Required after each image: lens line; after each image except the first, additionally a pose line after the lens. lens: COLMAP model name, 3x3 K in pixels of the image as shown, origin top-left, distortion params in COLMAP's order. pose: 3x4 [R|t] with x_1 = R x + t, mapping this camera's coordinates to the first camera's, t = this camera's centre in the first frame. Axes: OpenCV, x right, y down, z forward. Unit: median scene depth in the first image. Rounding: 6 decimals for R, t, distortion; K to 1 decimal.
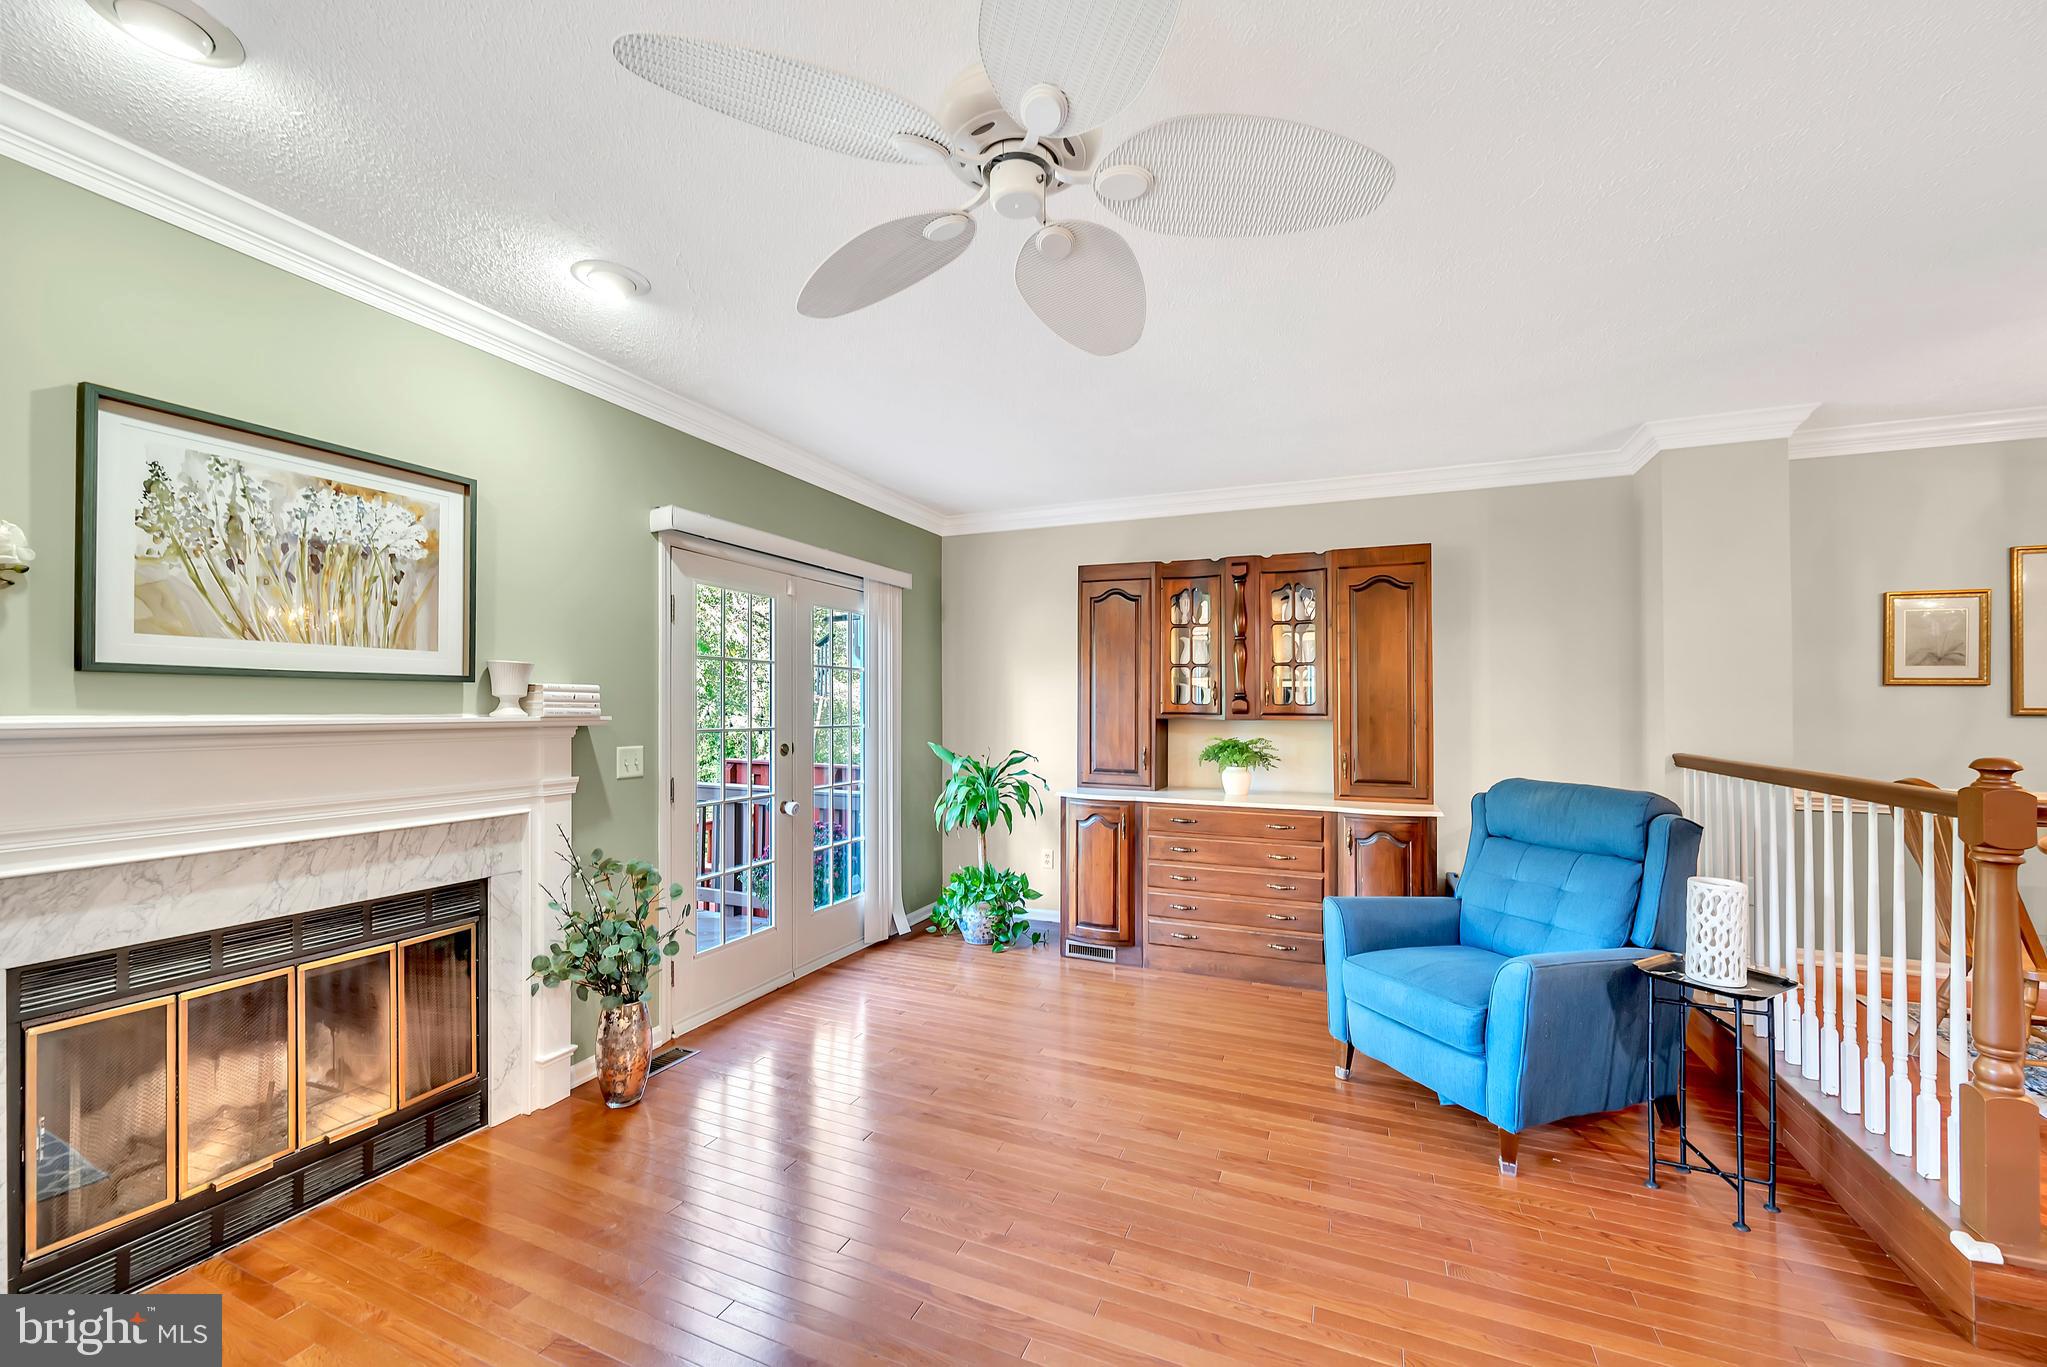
lens RADIAL K [[825.6, 0, 976.9], [0, 825.6, 669.4], [0, 0, 1]] dist [-0.001697, -0.000548]
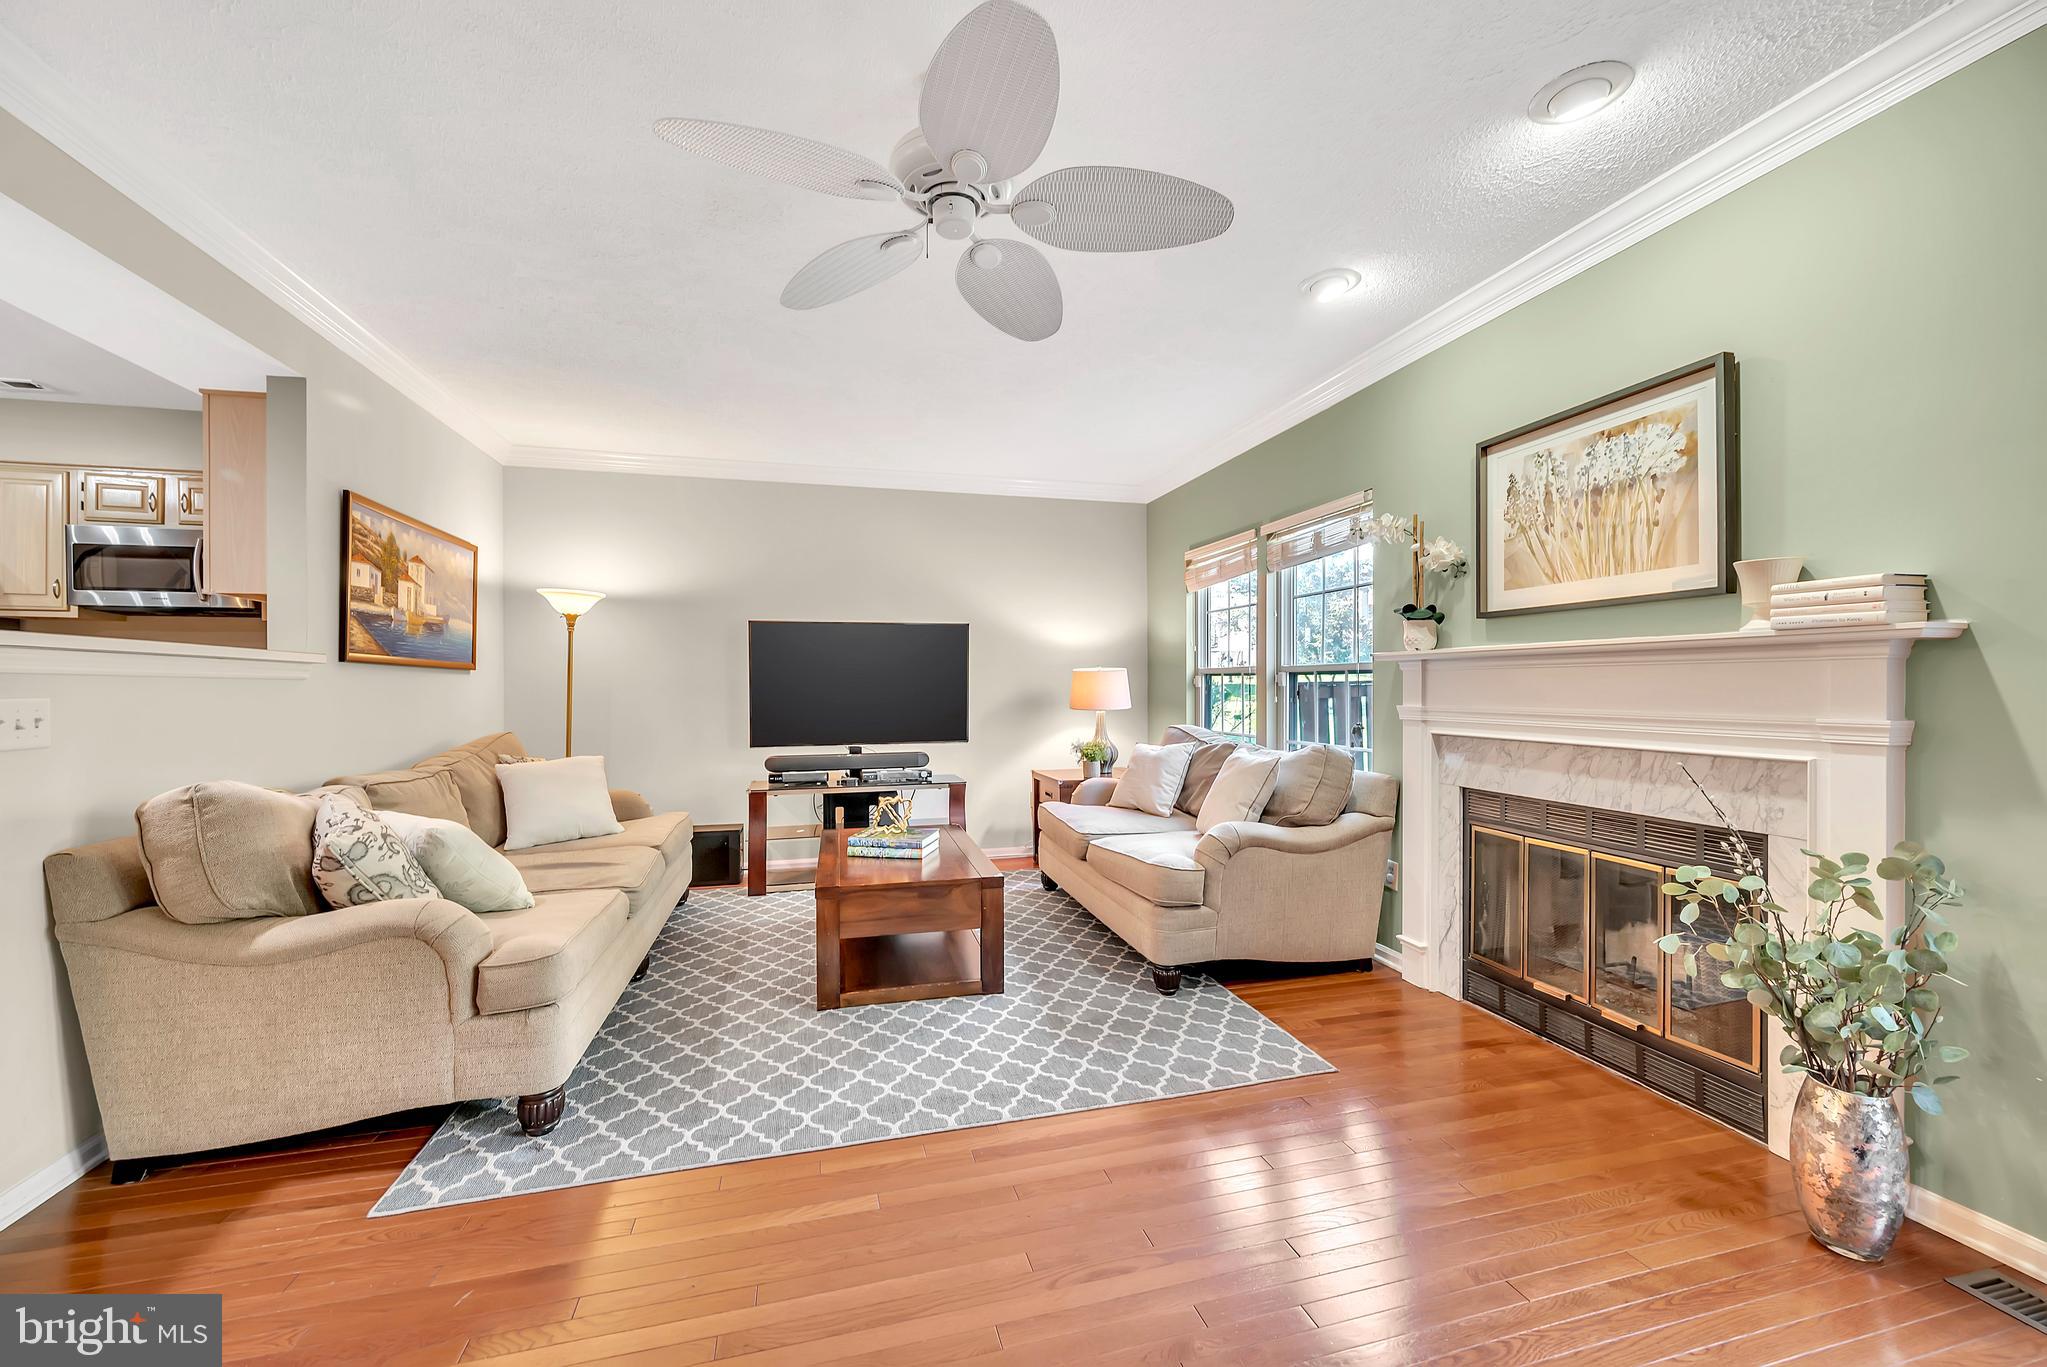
lens RADIAL K [[825.6, 0, 1053.3], [0, 825.6, 662.9], [0, 0, 1]] dist [-0.001697, -0.000548]
pose [[-0.748075, -0.017181, -0.663392, 0.418269], [0.031546, 0.997614, -0.061411, 0.106506], [0.662864, -0.066867, -0.745748, 1.070682]]
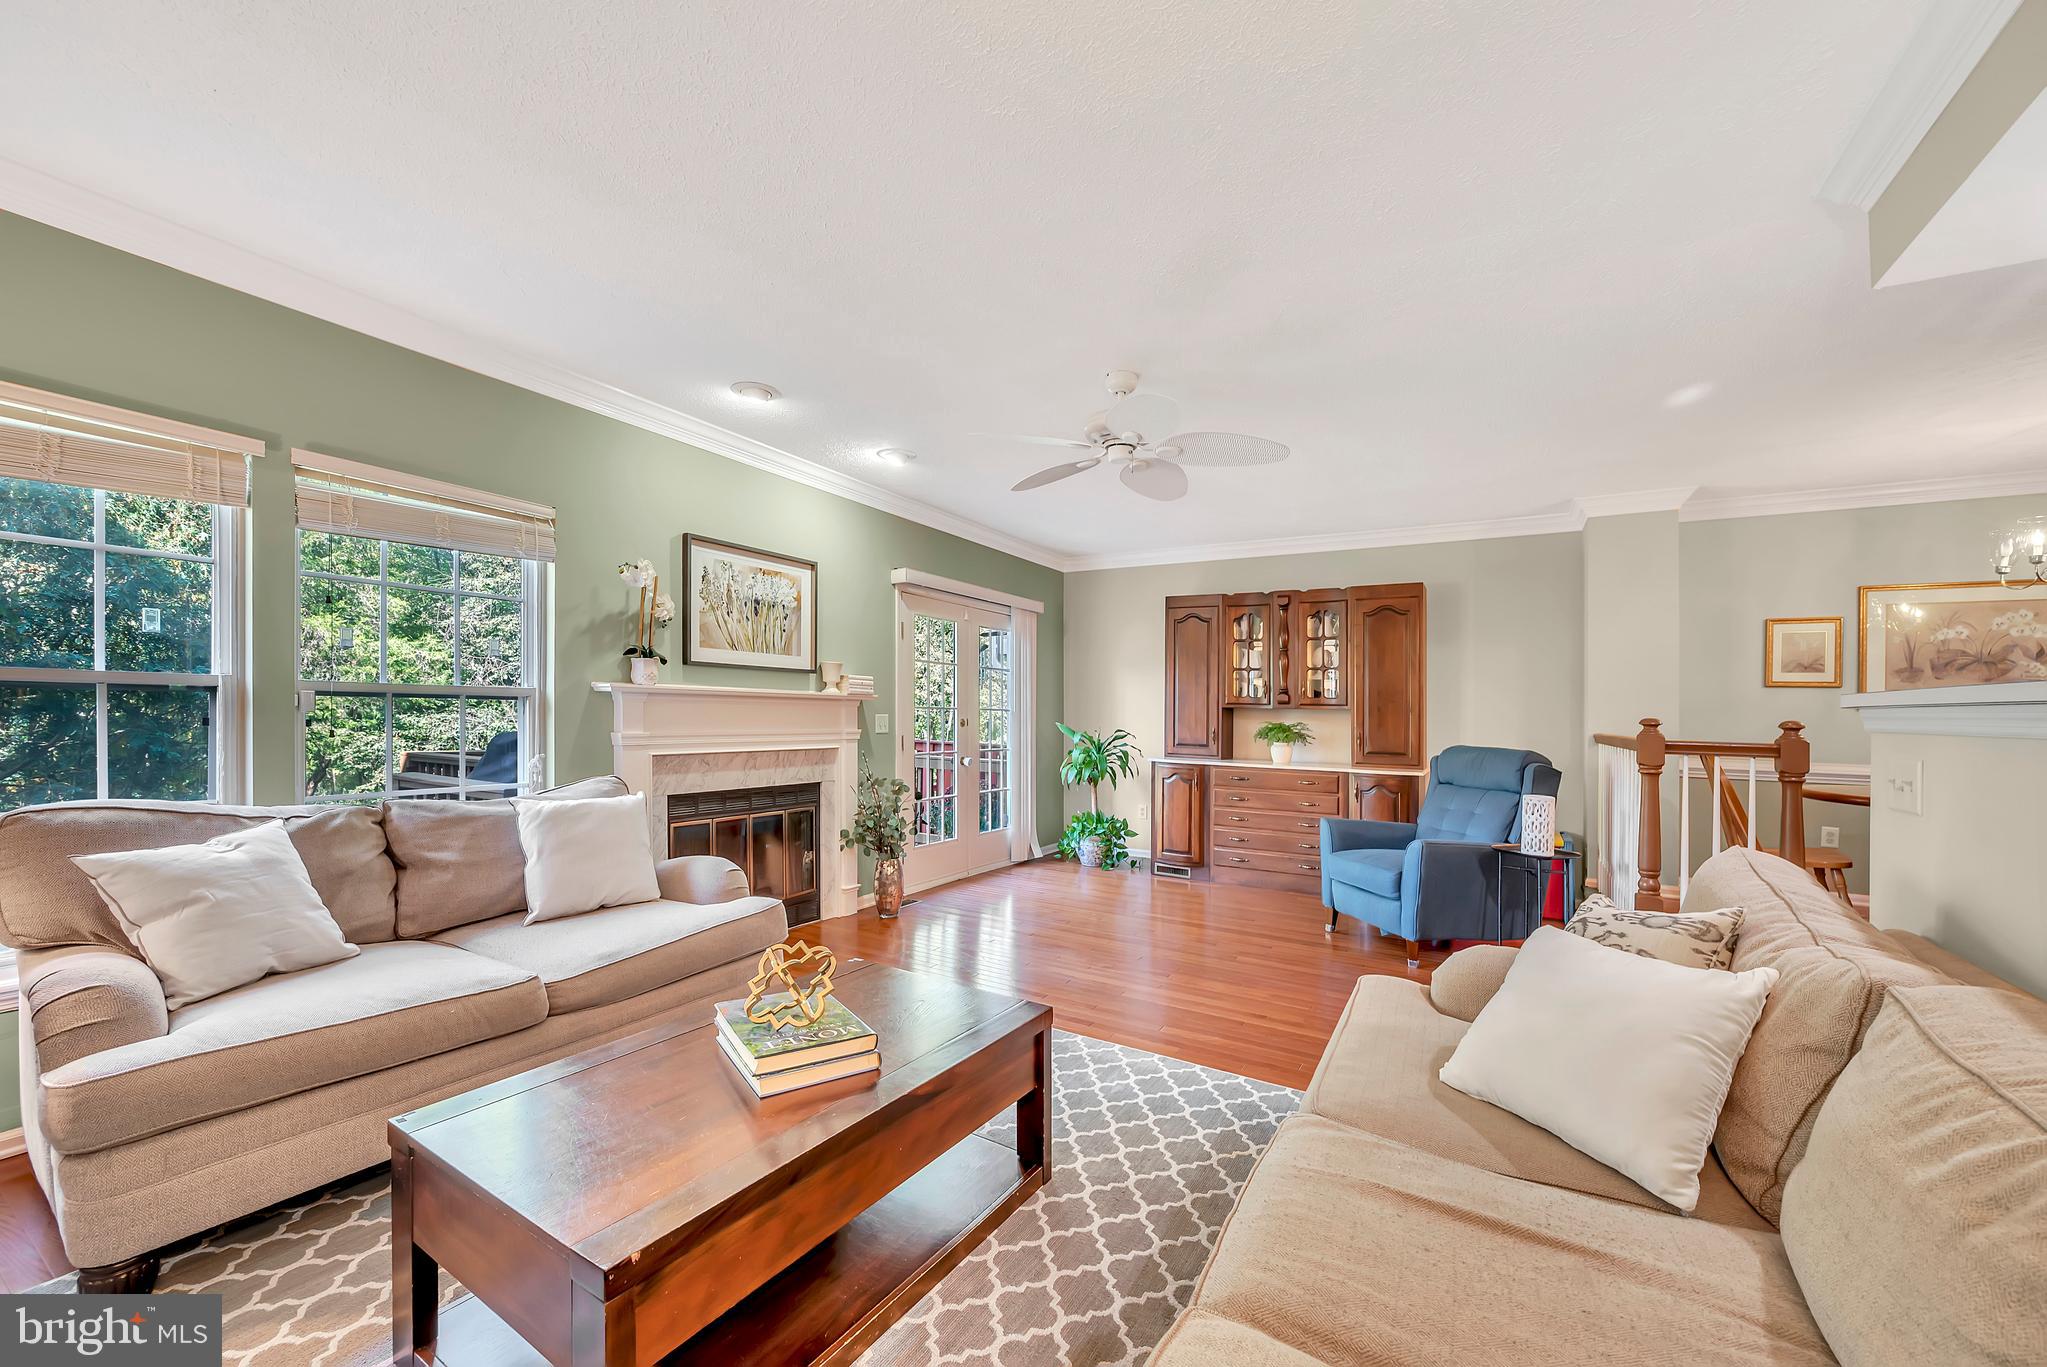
lens RADIAL K [[825.6, 0, 965.0], [0, 825.6, 647.1], [0, 0, 1]] dist [-0.001697, -0.000548]
pose [[0.990380, 0.004045, -0.138317, -0.030443], [-0.008897, 0.999366, -0.034477, 0.015772], [0.138090, 0.035376, 0.989788, -0.695165]]
